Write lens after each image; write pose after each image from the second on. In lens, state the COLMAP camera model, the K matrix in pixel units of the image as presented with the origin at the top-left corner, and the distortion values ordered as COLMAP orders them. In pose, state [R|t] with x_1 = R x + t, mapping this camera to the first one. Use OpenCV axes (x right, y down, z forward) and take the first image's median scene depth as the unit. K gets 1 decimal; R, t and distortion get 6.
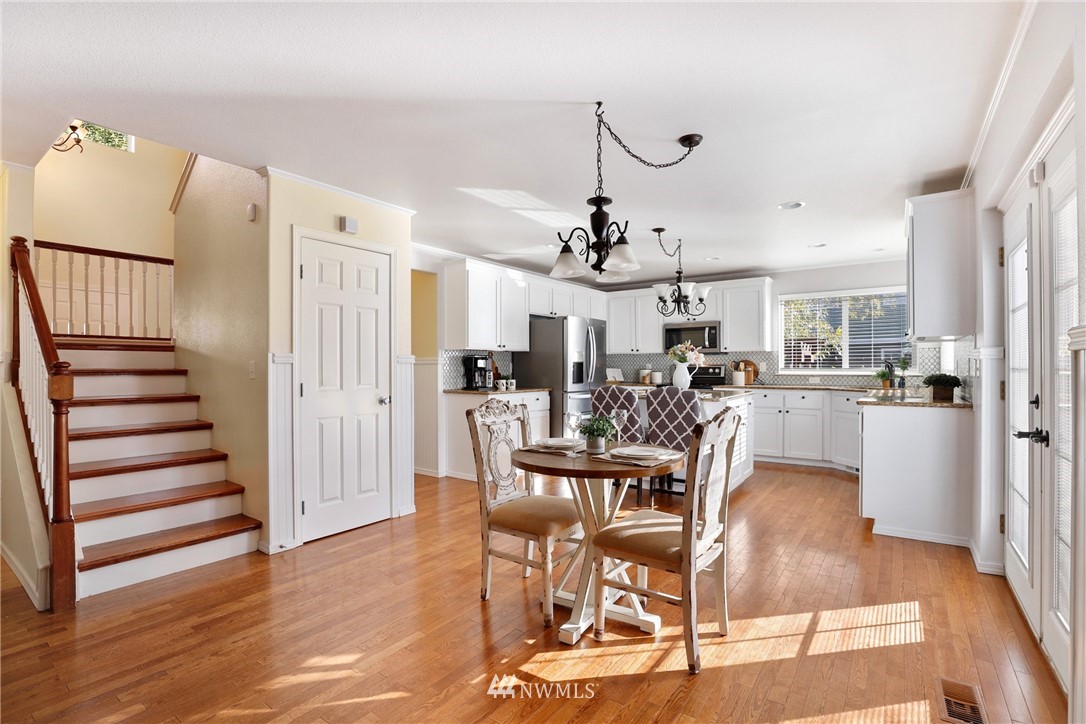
lens RADIAL K [[494.9, 0, 545.4], [0, 494.9, 364.7], [0, 0, 1]] dist [-0.001541, 0.000203]
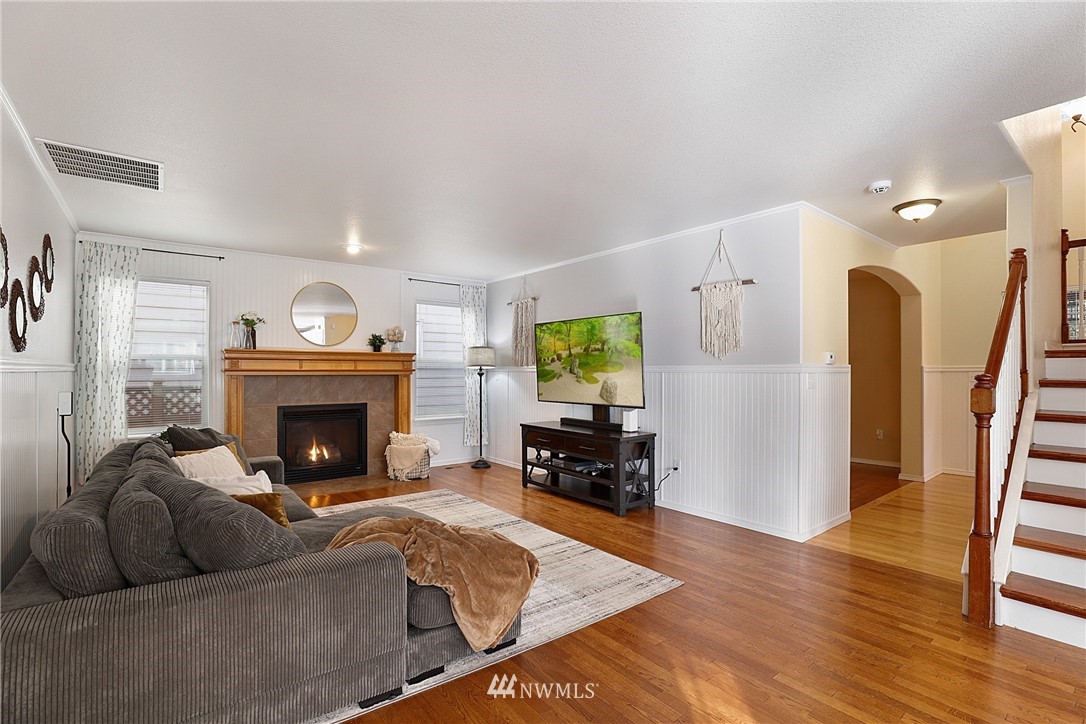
lens RADIAL K [[494.9, 0, 545.8], [0, 494.9, 366.5], [0, 0, 1]] dist [-0.001541, 0.000203]
pose [[-0.247385, -0.005856, -0.968900, 0.204191], [-0.001320, 0.999983, -0.005707, -0.016691], [0.968916, -0.000133, -0.247388, 0.392943]]
